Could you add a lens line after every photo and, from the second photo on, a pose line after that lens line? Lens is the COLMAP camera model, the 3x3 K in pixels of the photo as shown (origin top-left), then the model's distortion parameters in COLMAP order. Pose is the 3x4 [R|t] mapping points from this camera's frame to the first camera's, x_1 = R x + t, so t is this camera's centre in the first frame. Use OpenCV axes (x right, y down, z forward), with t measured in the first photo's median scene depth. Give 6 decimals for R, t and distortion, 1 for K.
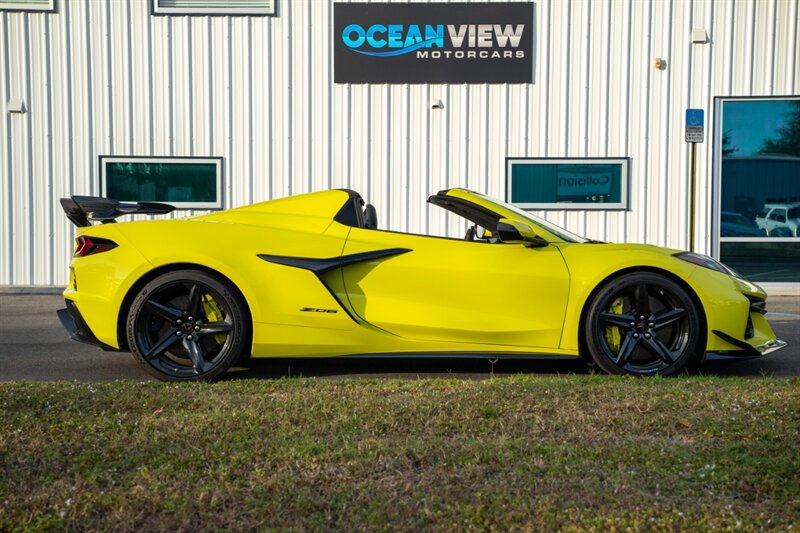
lens RADIAL K [[1130.7, 0, 402.3], [0, 1130.7, 259.7], [0, 0, 1]] dist [0.199201, 0.000000]
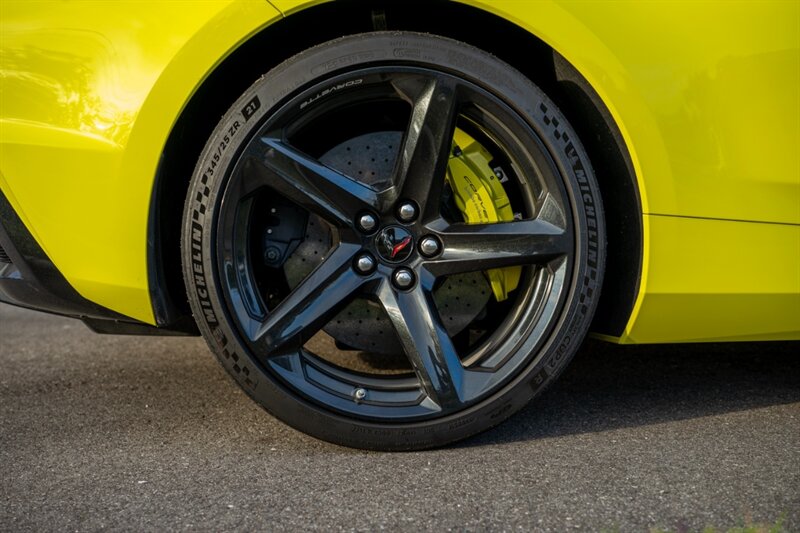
lens RADIAL K [[1130.7, 0, 402.9], [0, 1130.7, 268.0], [0, 0, 1]] dist [0.199201, 0.000000]
pose [[0.999365, -0.026340, 0.023986, -0.190289], [0.025437, 0.998984, 0.037213, 0.054529], [-0.024942, -0.036579, 0.999019, 0.709197]]
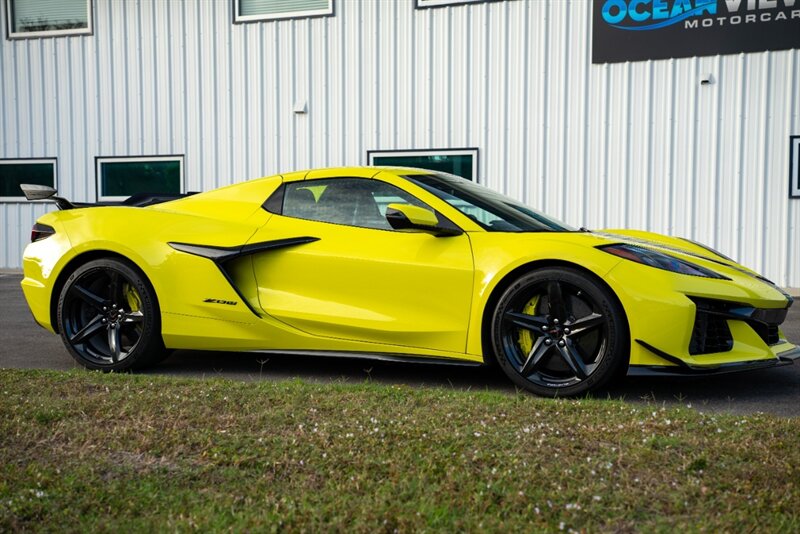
lens RADIAL K [[1130.7, 0, 398.9], [0, 1130.7, 274.0], [0, 0, 1]] dist [0.199201, 0.000000]
pose [[0.907251, 0.018493, -0.420183, 0.455612], [-0.011530, 0.999751, 0.019105, 0.001320], [0.420431, -0.012488, 0.907238, 0.191938]]
